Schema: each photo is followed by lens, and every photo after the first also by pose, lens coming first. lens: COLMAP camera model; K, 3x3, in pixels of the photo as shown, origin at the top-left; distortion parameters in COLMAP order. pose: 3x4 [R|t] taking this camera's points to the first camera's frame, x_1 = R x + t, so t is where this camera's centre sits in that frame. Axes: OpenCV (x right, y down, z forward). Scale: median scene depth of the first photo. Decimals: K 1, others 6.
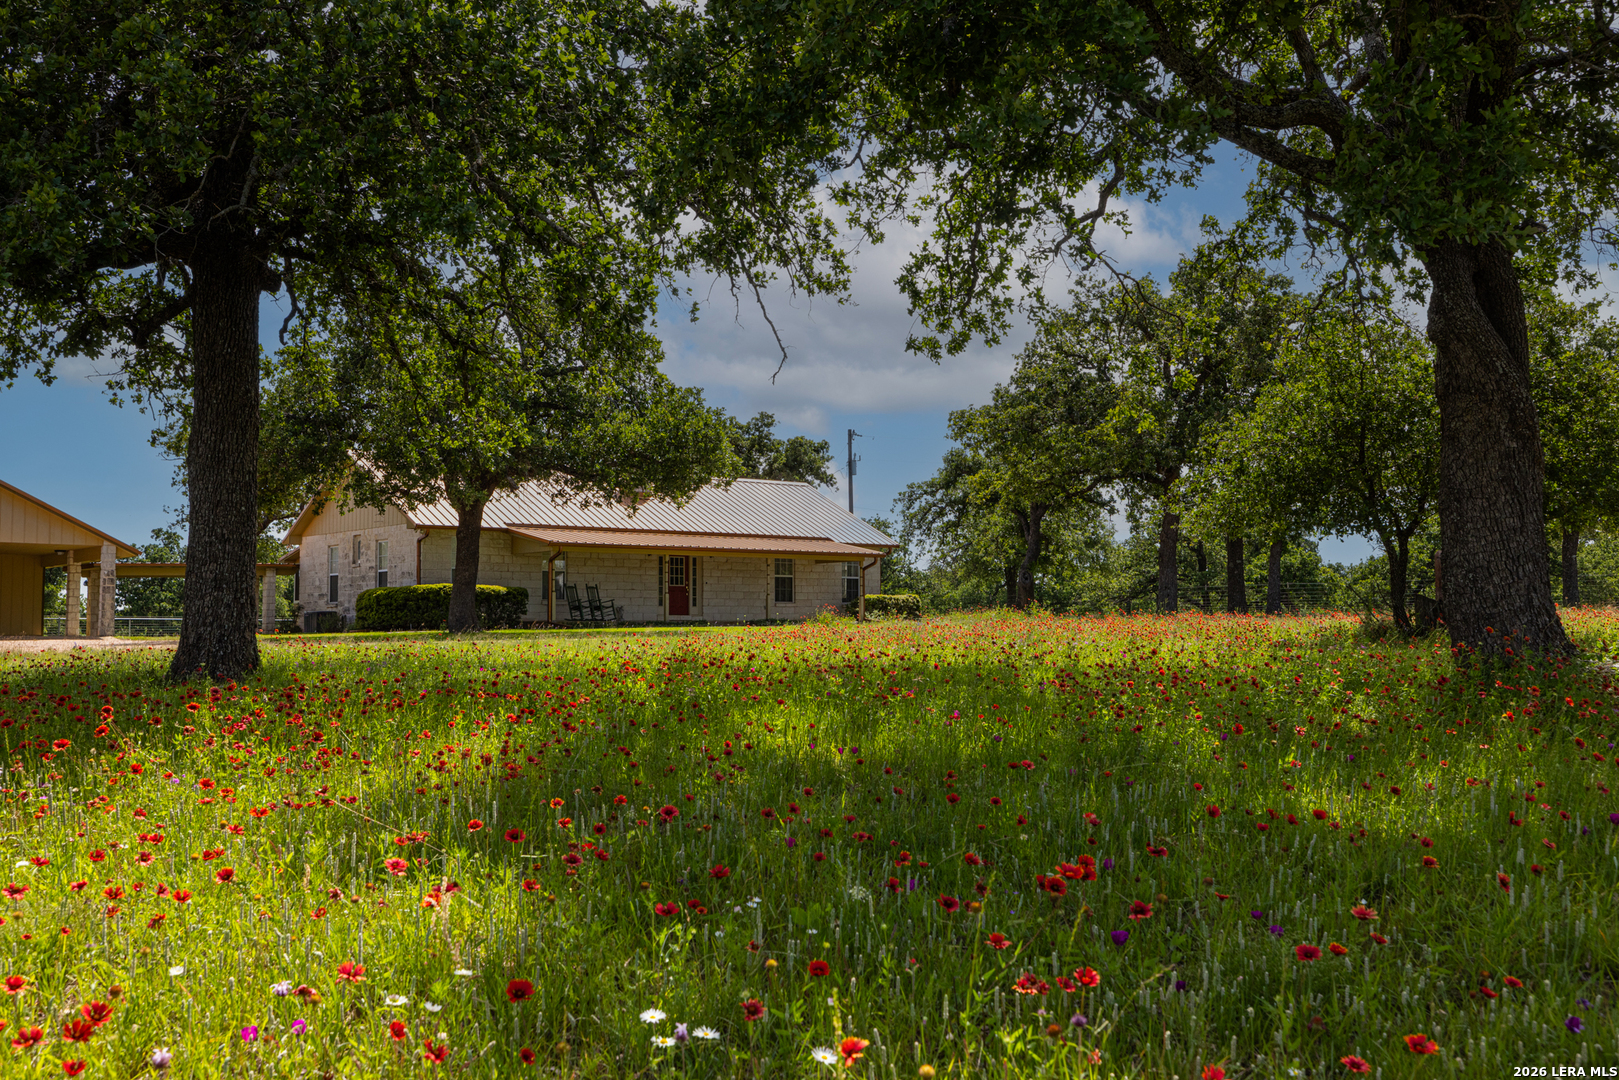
lens RADIAL K [[1607.4, 0, 809.3], [0, 1607.4, 538.2], [0, 0, 1]] dist [-0.000420, 0.000000]
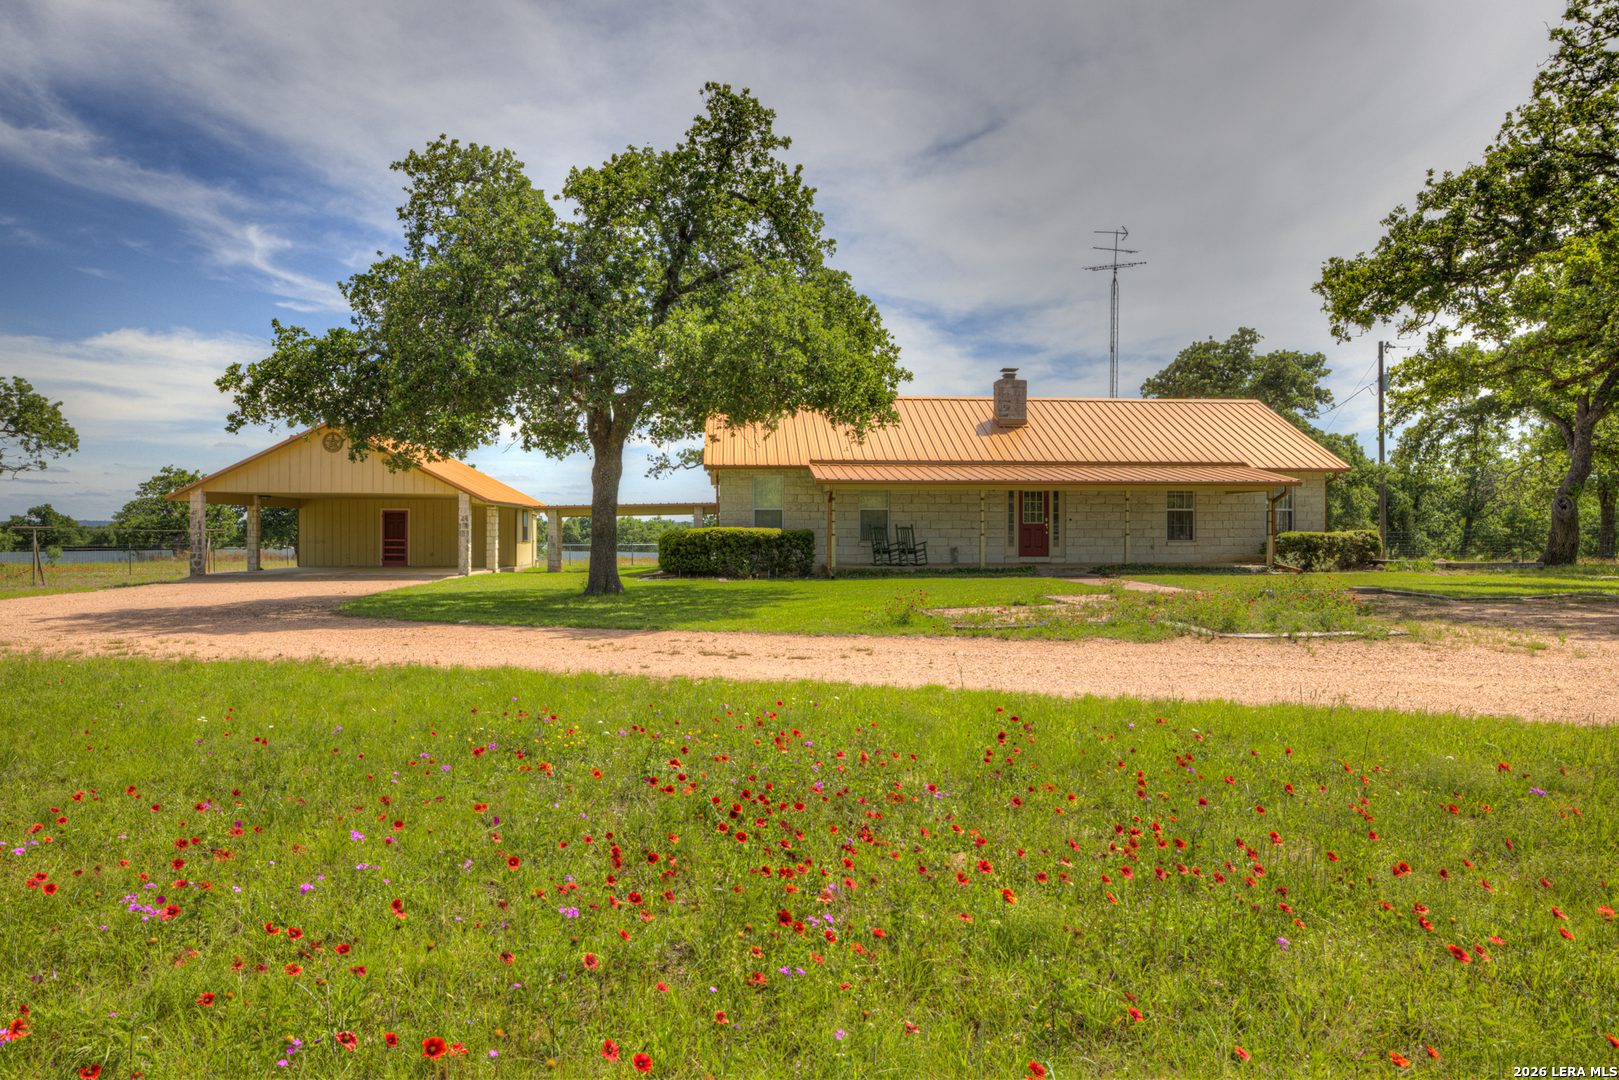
lens RADIAL K [[1059.0, 0, 806.7], [0, 1059.0, 544.5], [0, 0, 1]] dist [0.018962, 0.002212]
pose [[0.834756, 0.009837, -0.550533, 0.130119], [0.030203, 0.997517, 0.063620, 0.000400], [0.549792, -0.069735, 0.832386, 0.432959]]
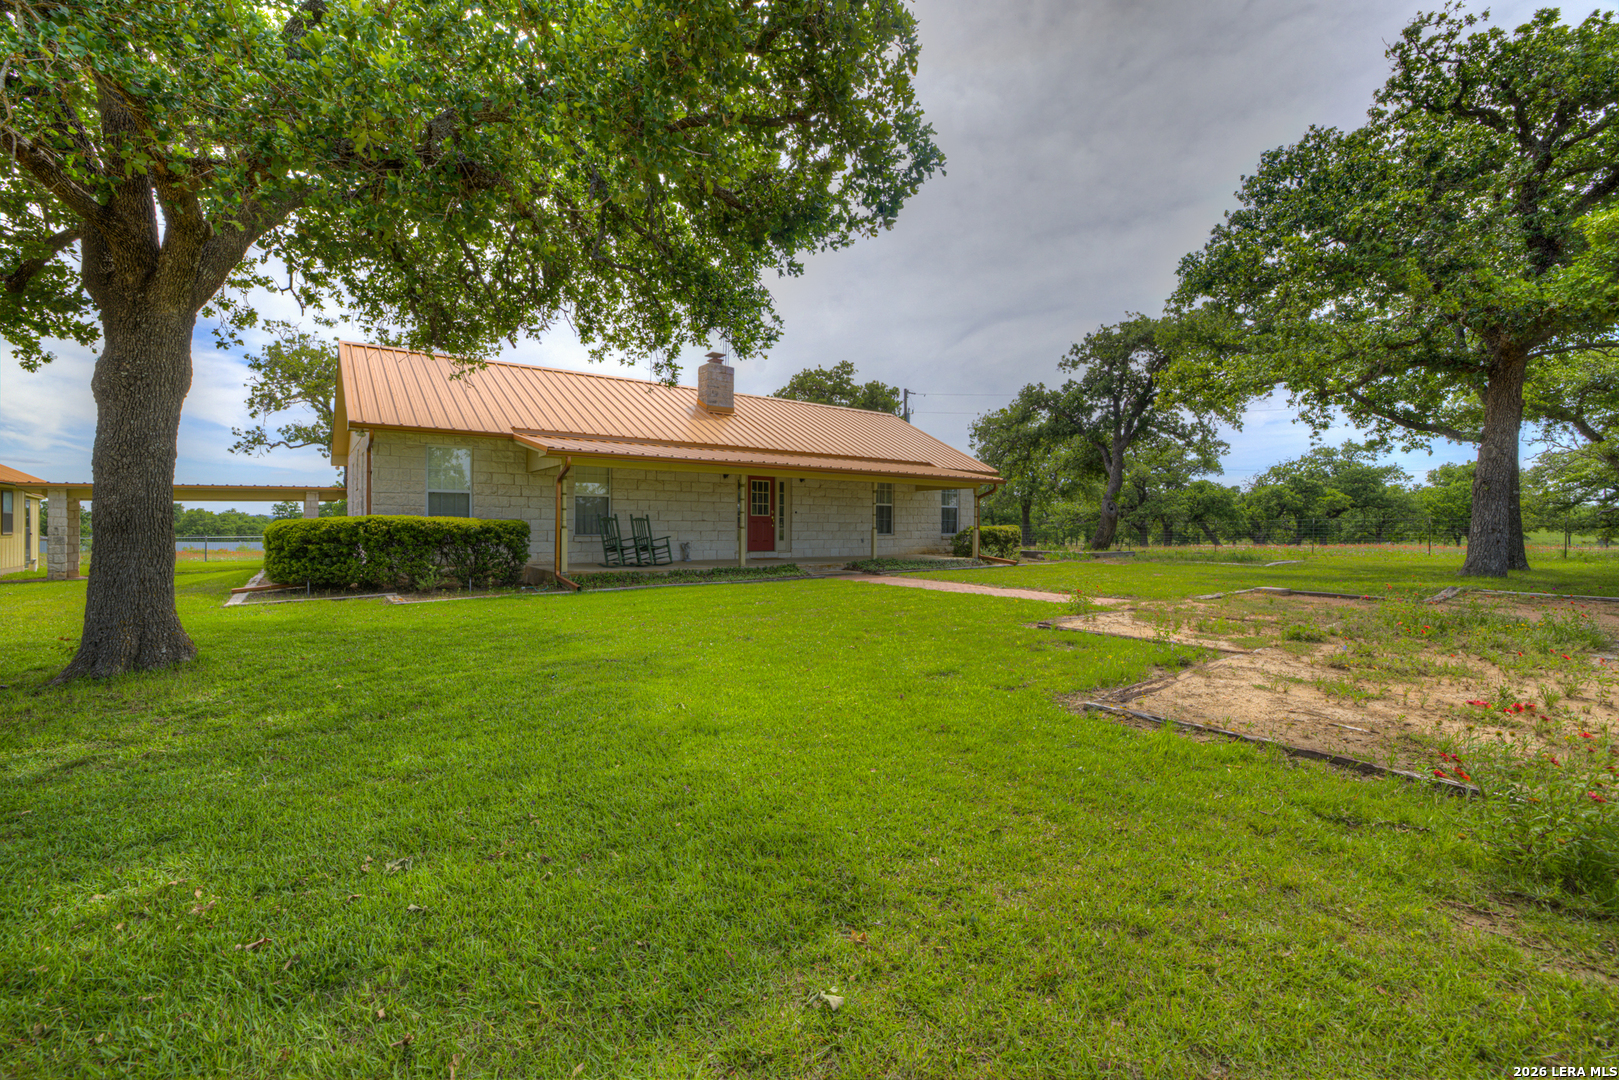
lens RADIAL K [[718.3, 0, 799.7], [0, 718.3, 532.1], [0, 0, 1]] dist [-0.001139, 0.000603]
pose [[0.998602, 0.008187, -0.052215, -0.041752], [-0.004714, 0.997789, 0.066292, 0.013009], [0.052642, -0.065953, 0.996433, 0.615089]]
